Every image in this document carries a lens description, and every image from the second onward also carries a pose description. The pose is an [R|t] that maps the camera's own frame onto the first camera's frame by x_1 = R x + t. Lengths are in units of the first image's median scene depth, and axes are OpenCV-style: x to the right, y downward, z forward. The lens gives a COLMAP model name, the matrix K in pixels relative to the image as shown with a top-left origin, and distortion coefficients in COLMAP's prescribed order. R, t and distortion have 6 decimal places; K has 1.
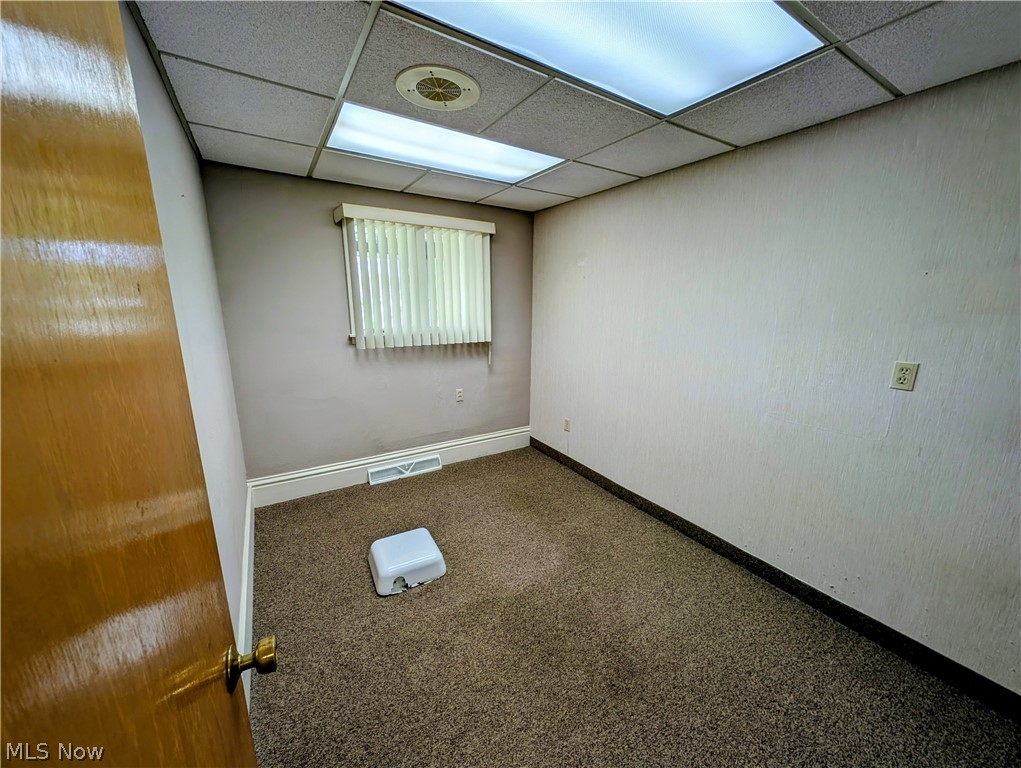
lens RADIAL K [[385.1, 0, 511.3], [0, 385.1, 384.7], [0, 0, 1]] dist [0.006992, -0.002269]
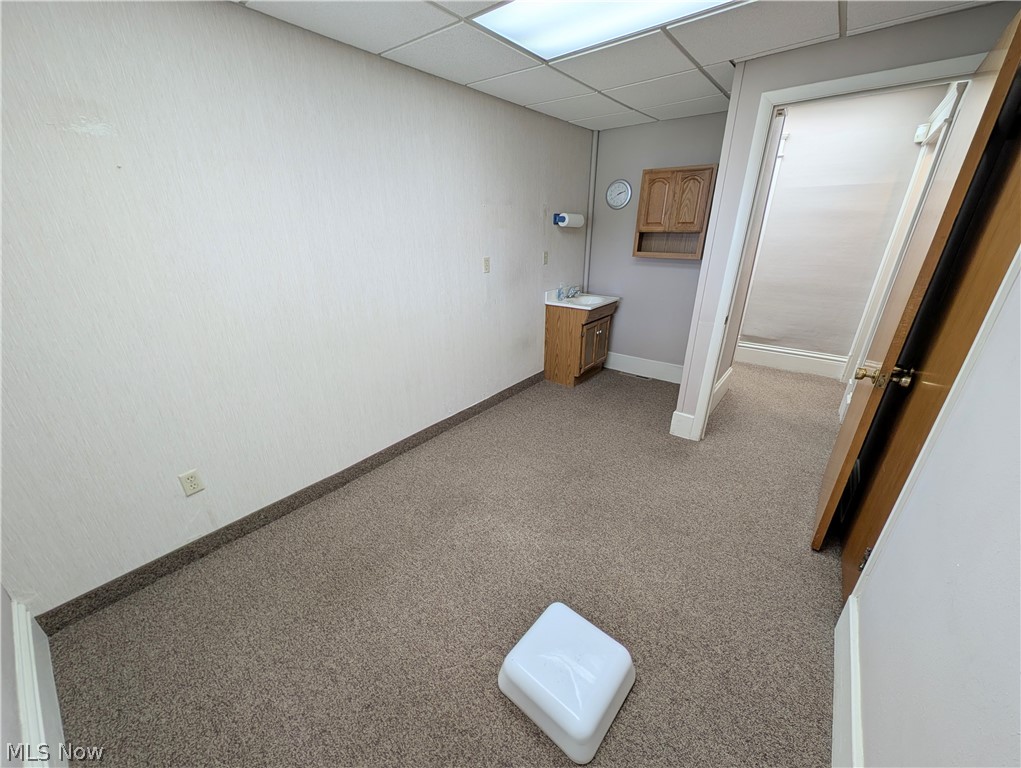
lens RADIAL K [[385.1, 0, 509.4], [0, 385.1, 382.1], [0, 0, 1]] dist [0.006992, -0.002269]
pose [[-0.326502, -0.366554, 0.871226, -0.513020], [0.211183, 0.870149, 0.445245, -0.200005], [-0.921302, 0.329361, -0.206696, 0.890605]]
